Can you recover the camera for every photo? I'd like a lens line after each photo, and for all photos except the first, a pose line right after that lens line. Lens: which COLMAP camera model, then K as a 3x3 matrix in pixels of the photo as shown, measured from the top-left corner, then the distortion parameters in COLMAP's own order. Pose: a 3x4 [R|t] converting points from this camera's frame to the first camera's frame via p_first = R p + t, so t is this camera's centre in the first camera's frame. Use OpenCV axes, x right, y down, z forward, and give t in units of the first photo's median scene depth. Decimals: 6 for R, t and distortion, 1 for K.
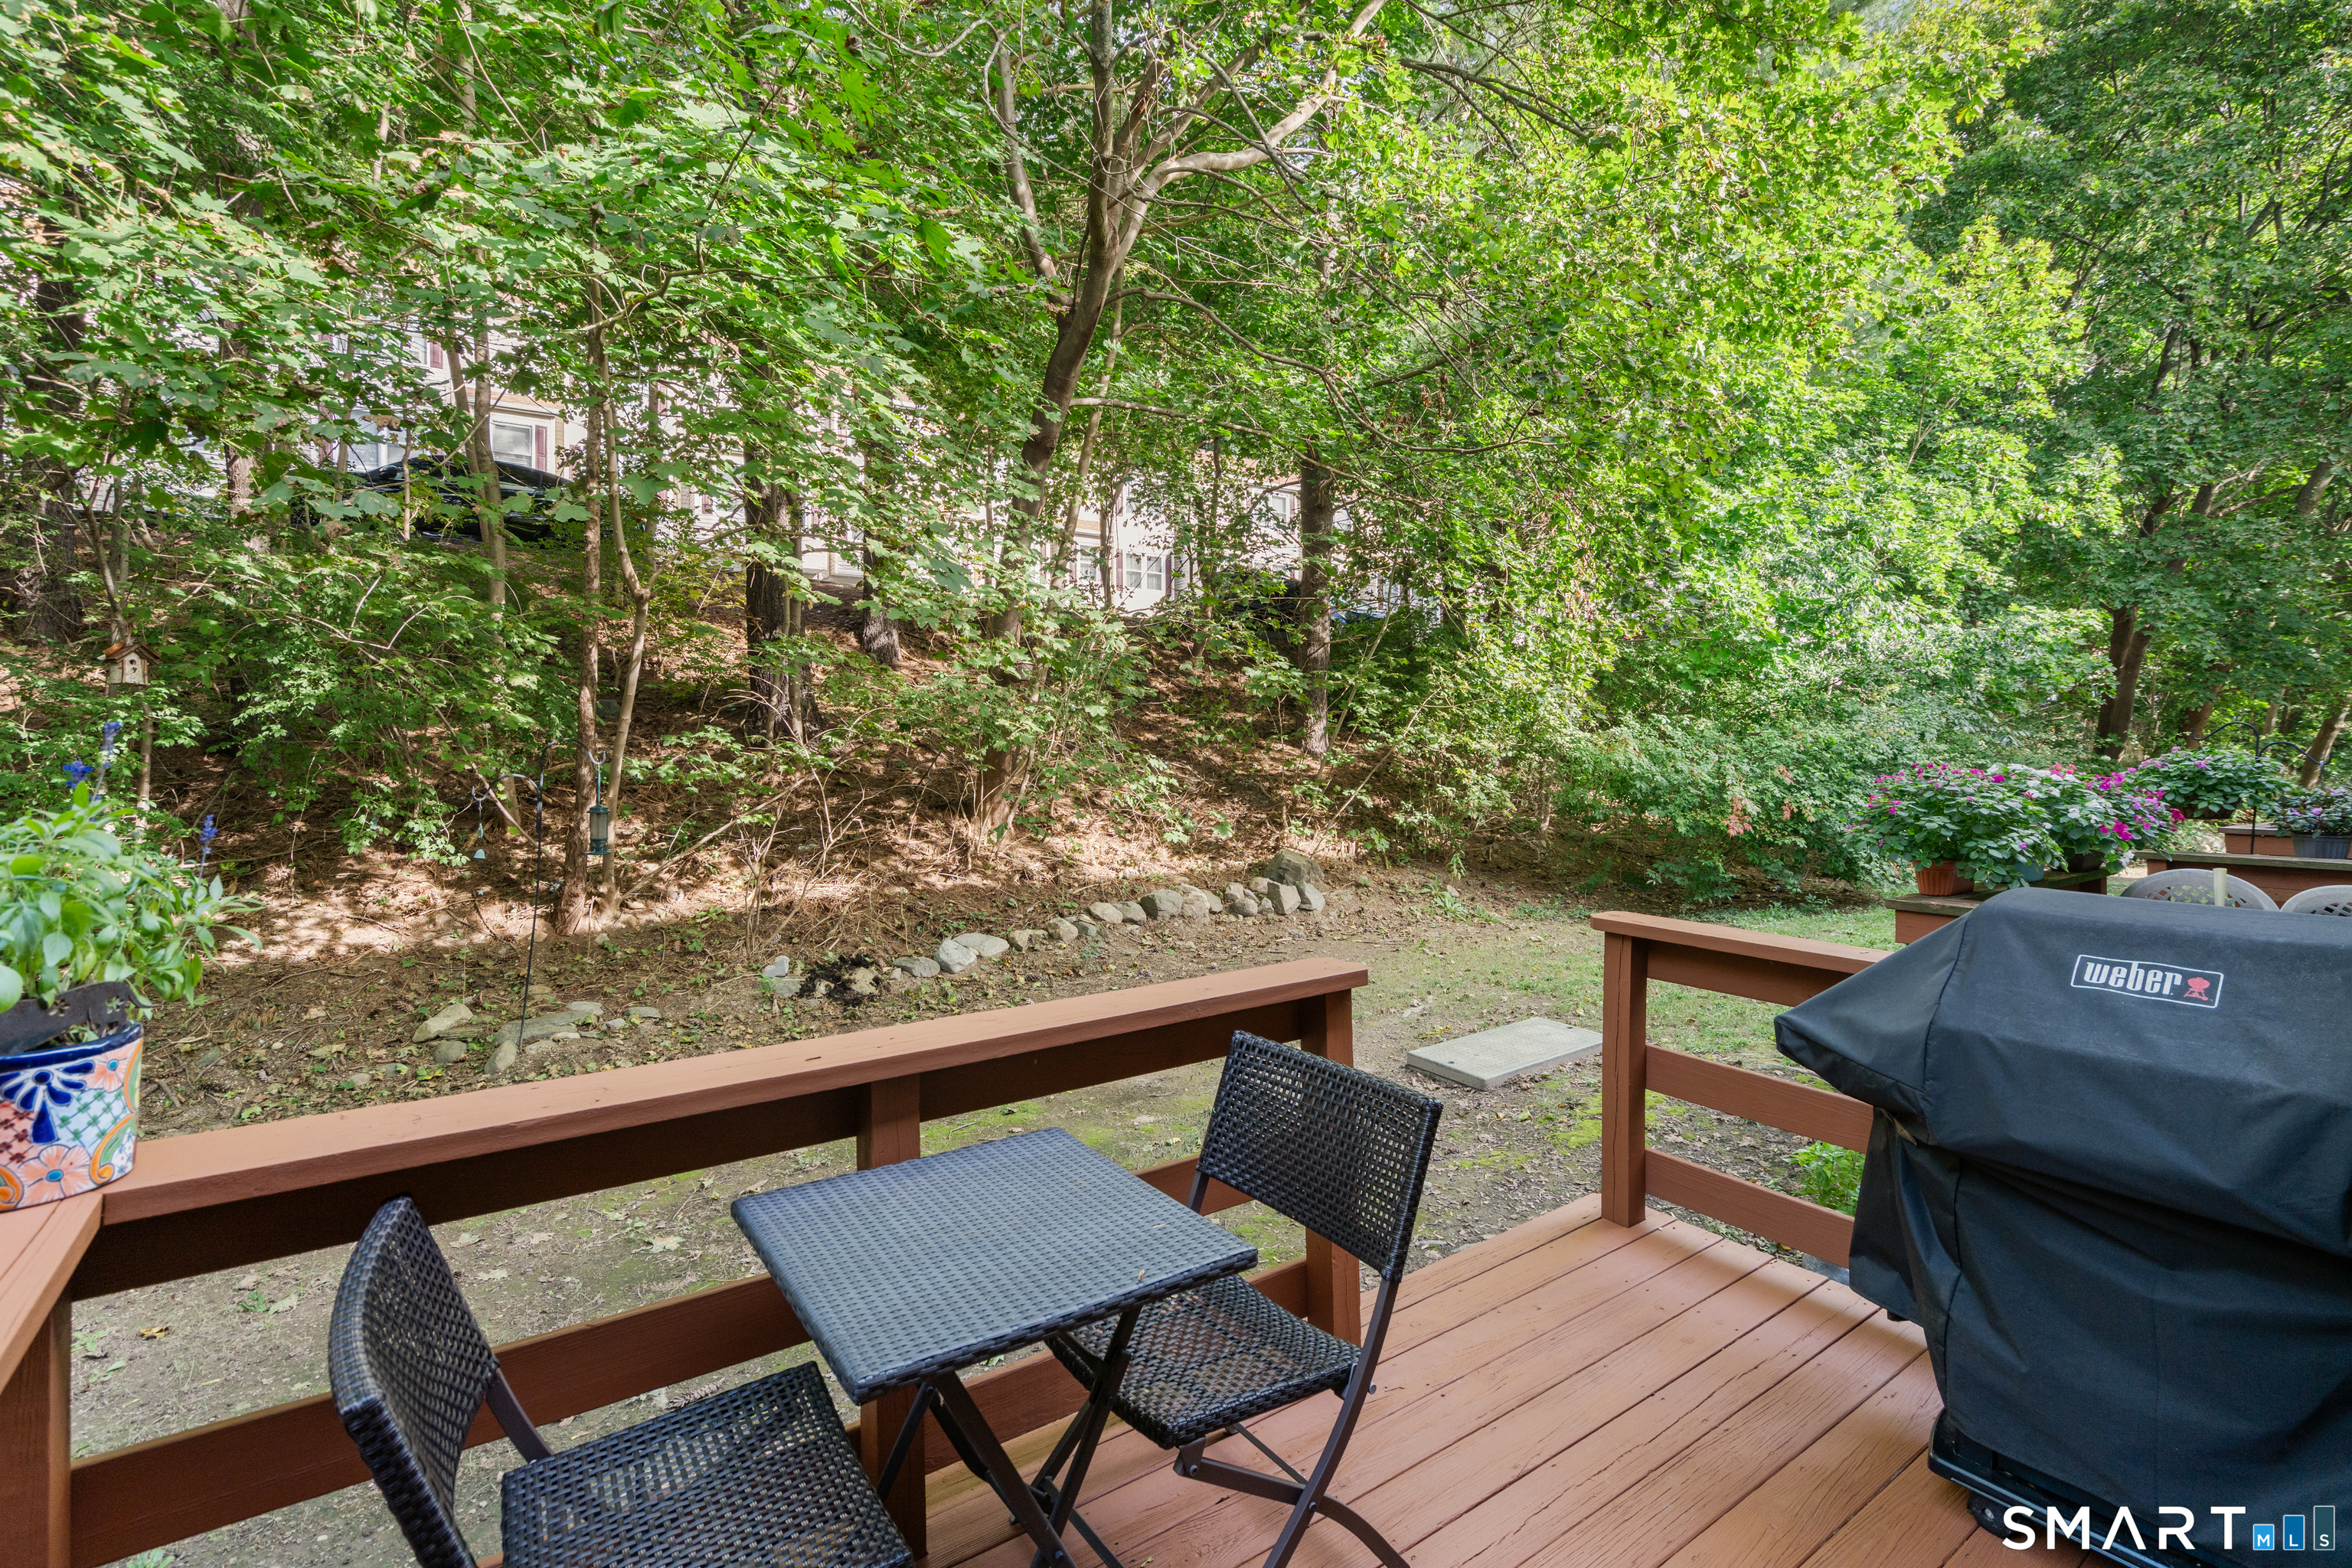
lens RADIAL K [[1078.8, 0, 1160.8], [0, 1078.8, 754.2], [0, 0, 1]] dist [0.000212, 0.000283]
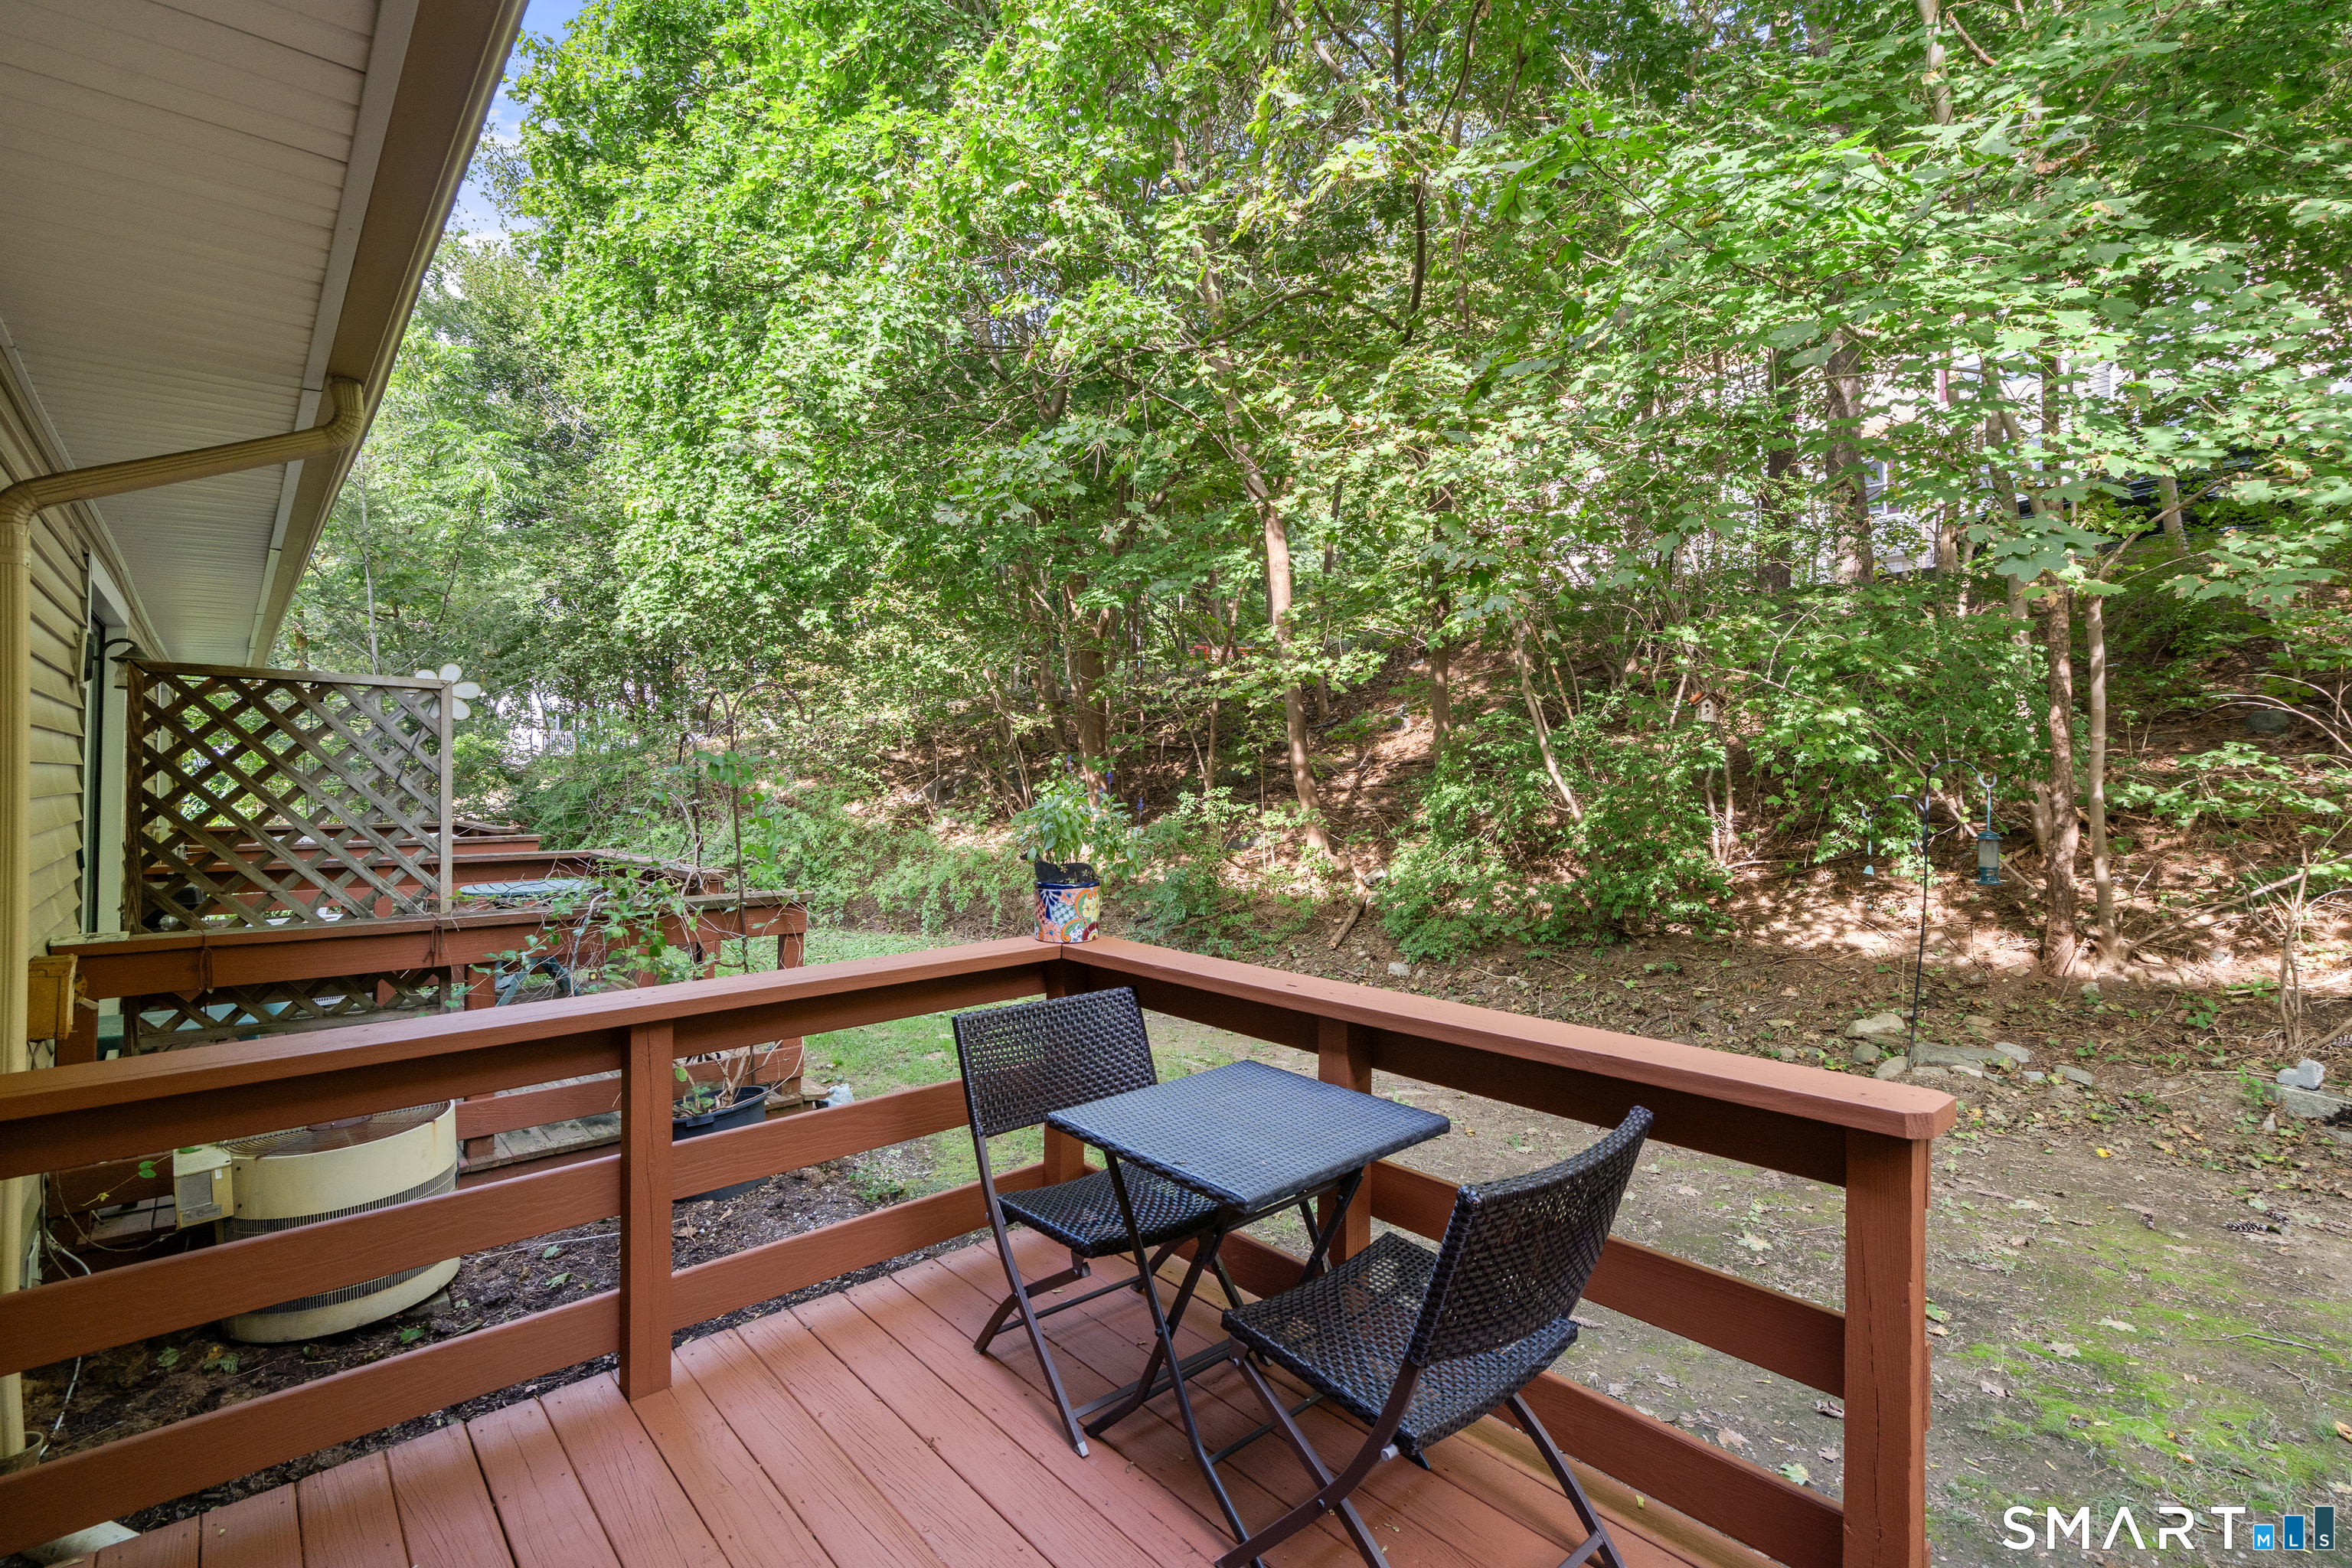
lens RADIAL K [[1039.6, 0, 1176.0], [0, 1039.6, 784.0], [0, 0, 1]] dist [0.003225, 0.000155]
pose [[0.126341, 0.014257, -0.991884, 0.230297], [-0.008692, 0.999874, 0.013265, 0.000531], [0.991949, 0.006945, 0.126449, 0.156103]]
